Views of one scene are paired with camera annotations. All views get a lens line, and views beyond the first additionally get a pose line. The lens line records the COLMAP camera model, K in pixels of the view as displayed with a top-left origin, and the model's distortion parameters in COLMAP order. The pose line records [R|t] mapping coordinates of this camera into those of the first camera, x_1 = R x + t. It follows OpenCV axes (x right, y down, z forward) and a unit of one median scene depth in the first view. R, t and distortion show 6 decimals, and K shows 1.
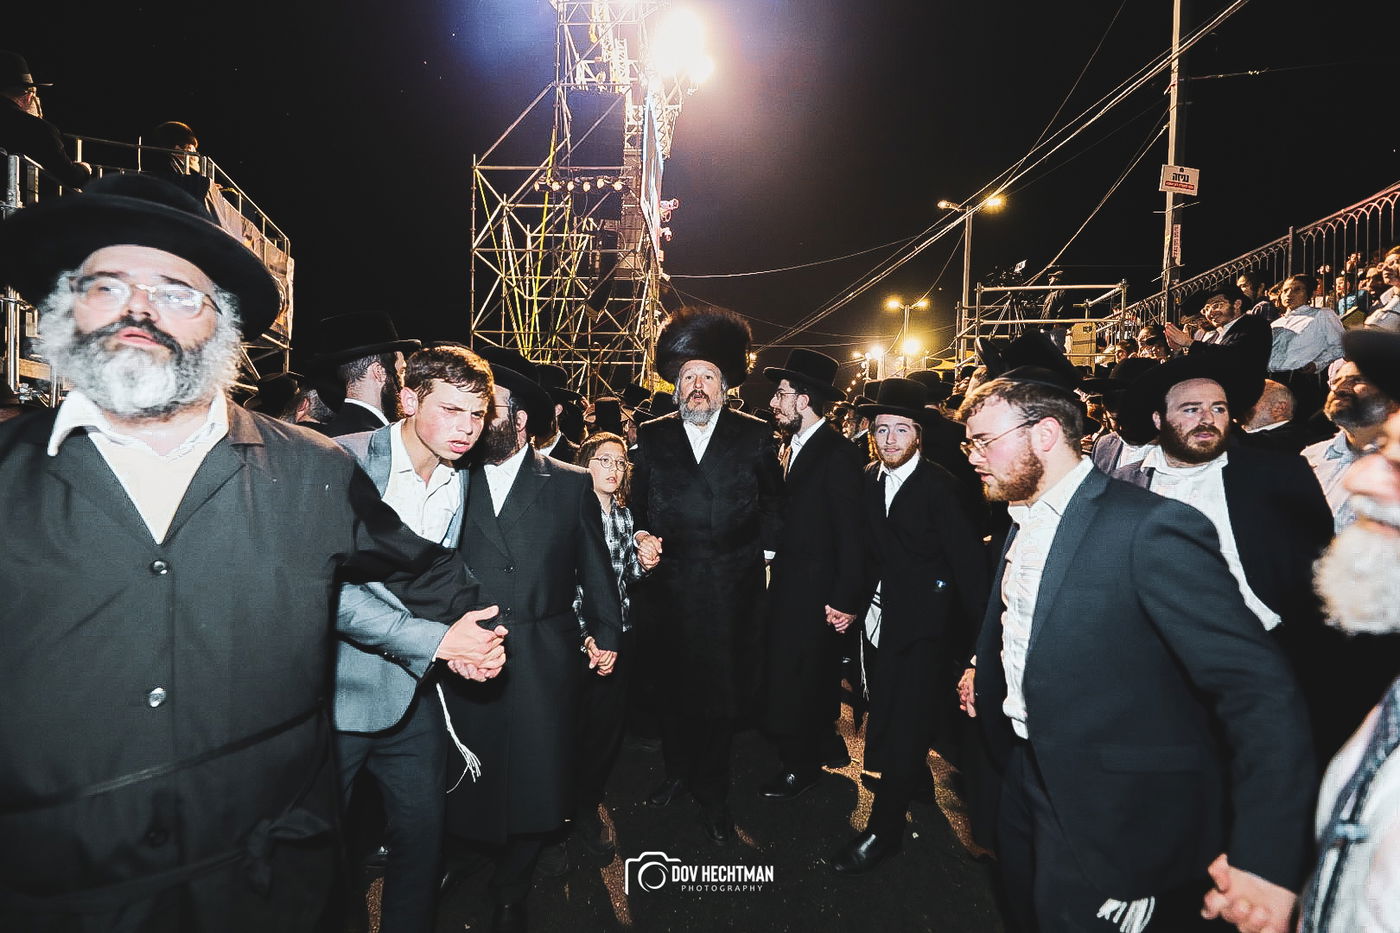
lens RADIAL K [[557.7, 0, 696.7], [0, 557.7, 469.7], [0, 0, 1]] dist [0.001471, -0.003317]
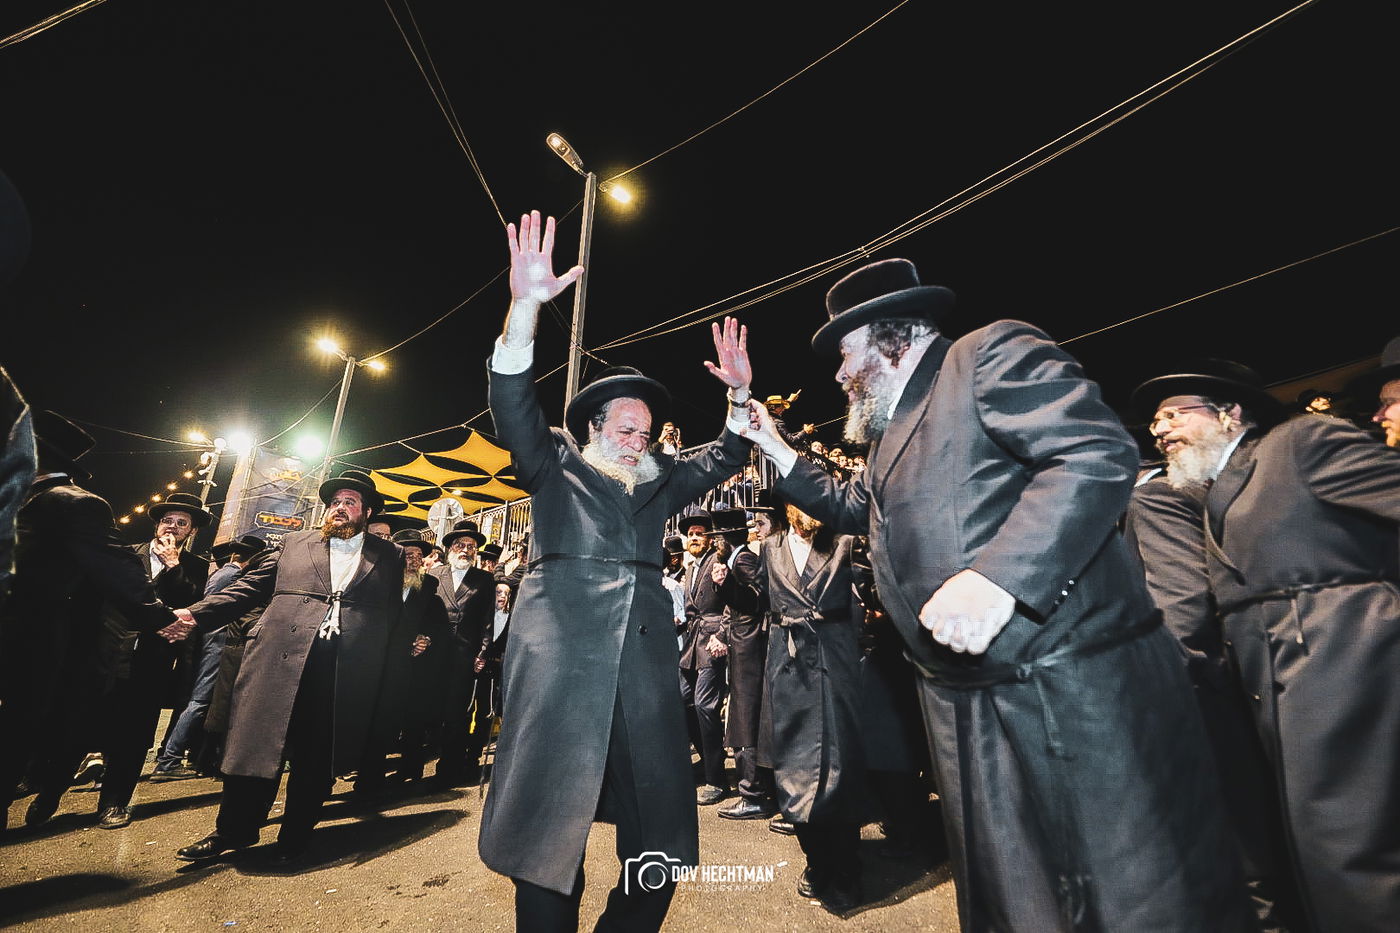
lens RADIAL K [[540.9, 0, 694.3], [0, 540.9, 485.1], [0, 0, 1]] dist [0.000619, 0.000016]
pose [[0.457058, 0.245573, 0.854864, 0.170586], [0.007285, 0.960063, -0.279689, -0.011785], [-0.889407, 0.134062, 0.437015, 0.871020]]
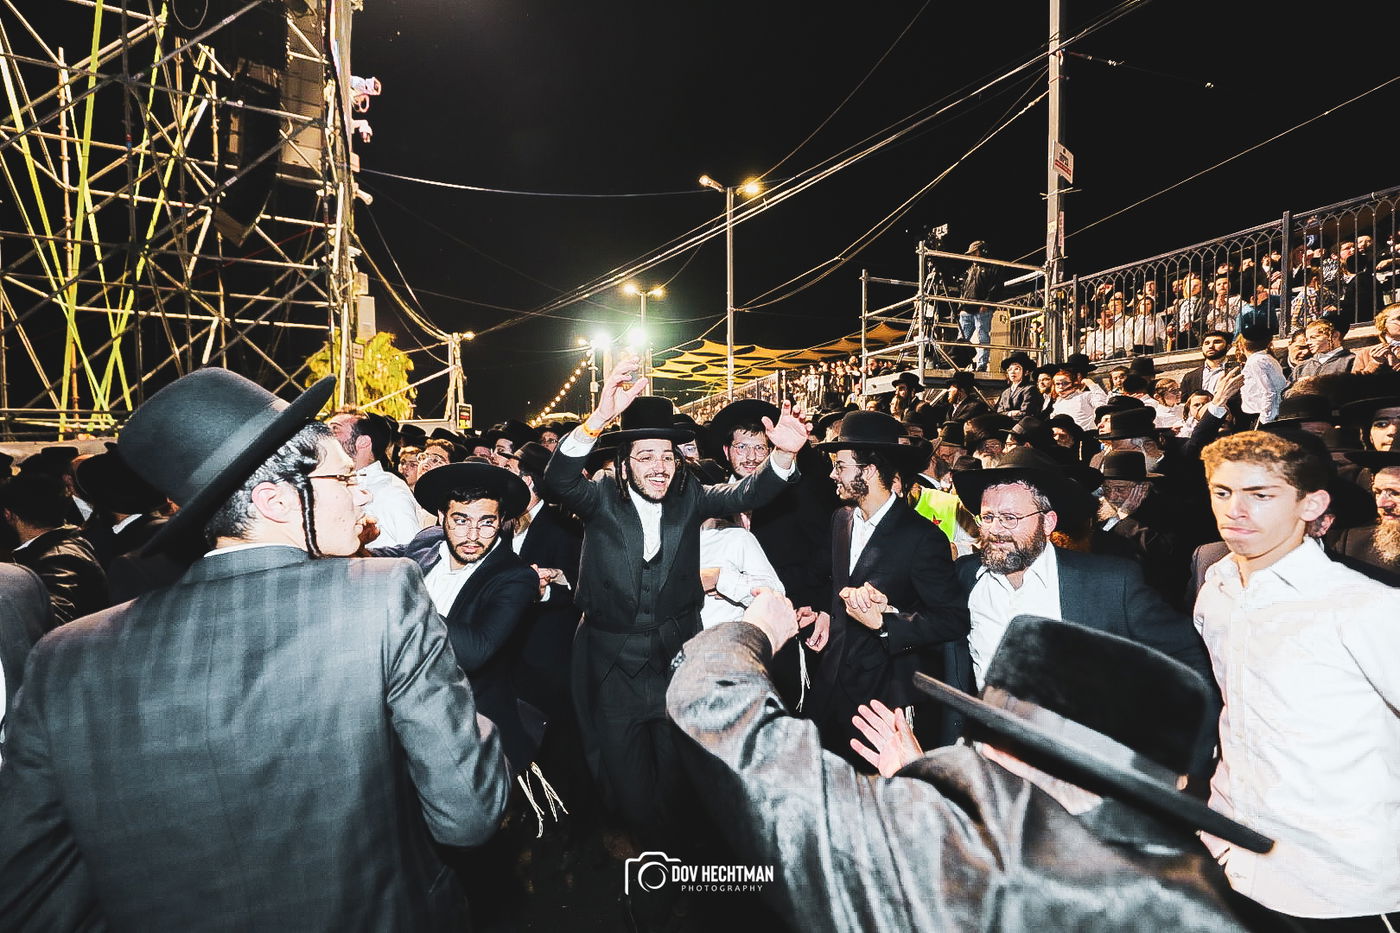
lens RADIAL K [[557.7, 0, 696.7], [0, 557.7, 469.7], [0, 0, 1]] dist [0.001471, -0.003317]
pose [[0.862703, -0.050216, 0.503211, -0.071055], [0.040672, 0.998724, 0.029936, -0.034767], [-0.504073, -0.005359, 0.863645, 0.262656]]
